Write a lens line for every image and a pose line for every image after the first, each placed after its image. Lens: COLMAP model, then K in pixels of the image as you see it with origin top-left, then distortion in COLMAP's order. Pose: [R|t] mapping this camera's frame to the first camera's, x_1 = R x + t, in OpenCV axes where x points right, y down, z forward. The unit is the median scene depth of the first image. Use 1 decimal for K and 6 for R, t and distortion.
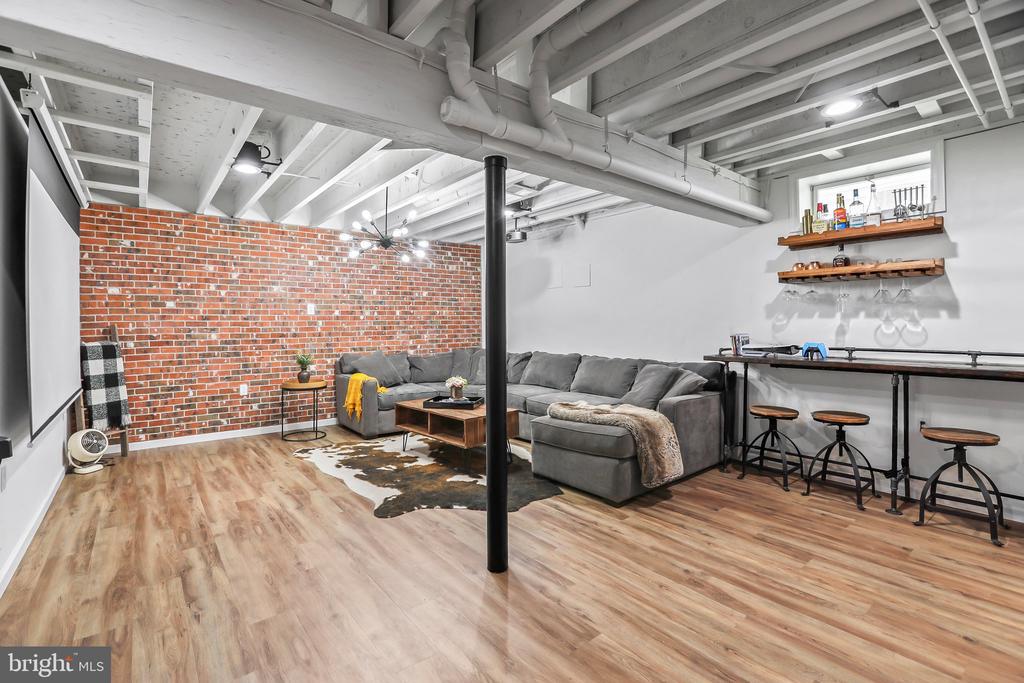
lens RADIAL K [[464.9, 0, 512.0], [0, 464.9, 341.5], [0, 0, 1]] dist [0.000918, 0.000234]
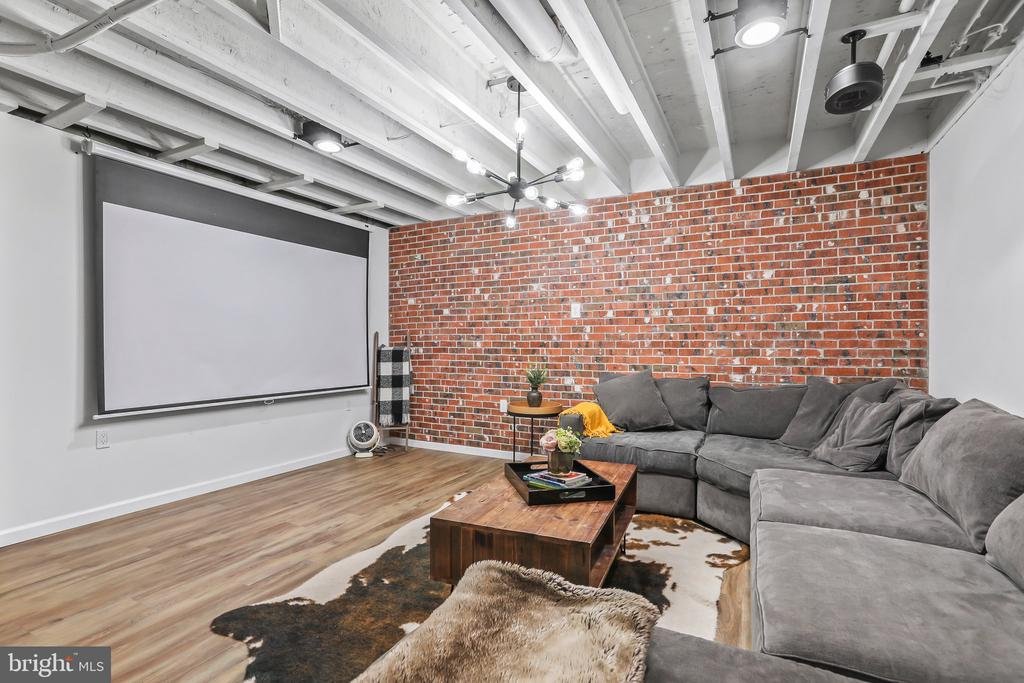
lens RADIAL K [[492.1, 0, 514.0], [0, 492.1, 357.6], [0, 0, 1]] dist [-0.022058, 0.001317]
pose [[0.419629, 0.028194, -0.907258, 0.274610], [-0.039521, 0.999137, 0.012769, 0.000303], [0.906835, 0.030498, 0.420382, 0.635157]]
